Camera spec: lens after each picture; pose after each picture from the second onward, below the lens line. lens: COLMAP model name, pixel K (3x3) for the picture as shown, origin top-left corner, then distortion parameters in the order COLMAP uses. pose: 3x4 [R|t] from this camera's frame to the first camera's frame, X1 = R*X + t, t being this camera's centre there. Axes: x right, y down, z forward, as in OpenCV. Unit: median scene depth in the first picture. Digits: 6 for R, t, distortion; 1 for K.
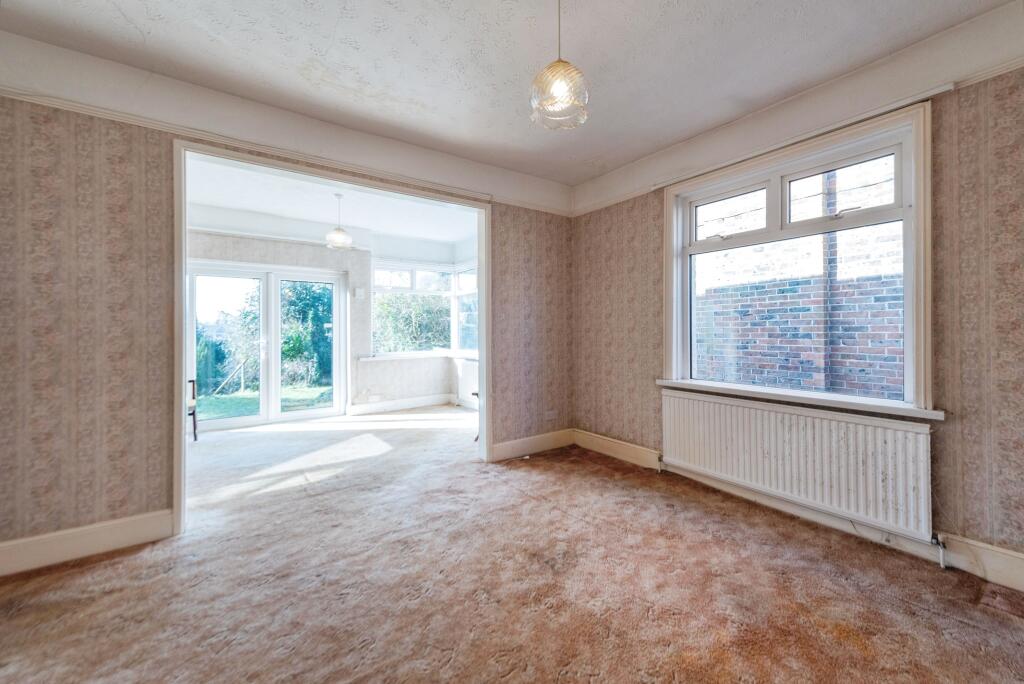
lens RADIAL K [[412.1, 0, 521.6], [0, 412.1, 328.8], [0, 0, 1]] dist [0.011172, -0.000295]
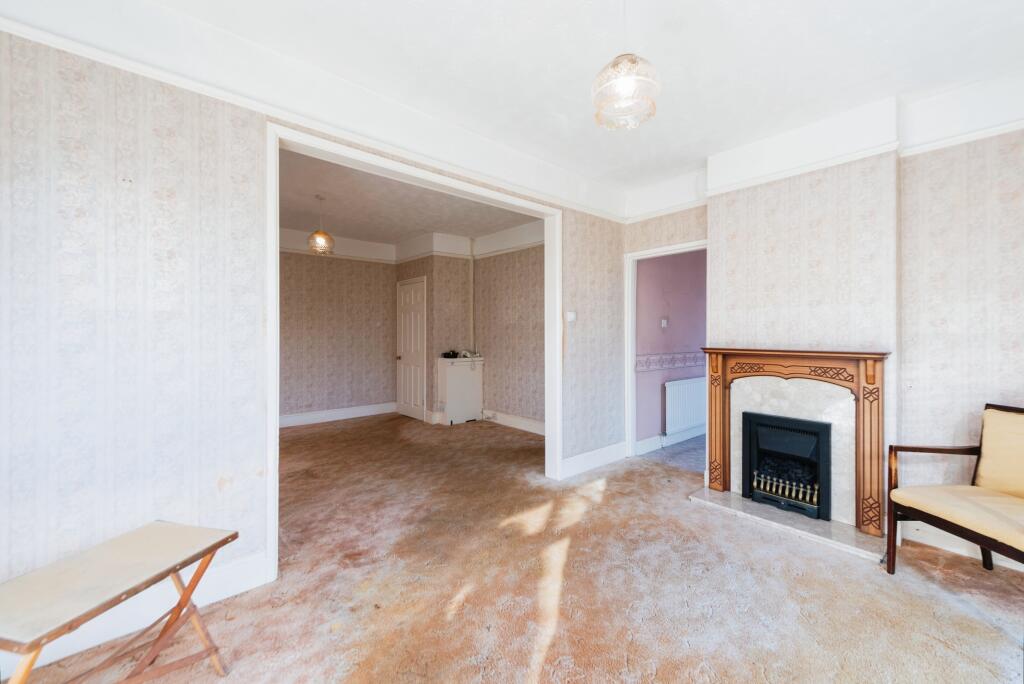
lens RADIAL K [[391.2, 0, 513.4], [0, 391.2, 329.3], [0, 0, 1]] dist [0.002352, -0.000007]
pose [[-0.995429, 0.002564, -0.095468, -0.575663], [0.004173, 0.999853, -0.016653, -0.010689], [0.095411, -0.016975, -0.995293, 2.432526]]
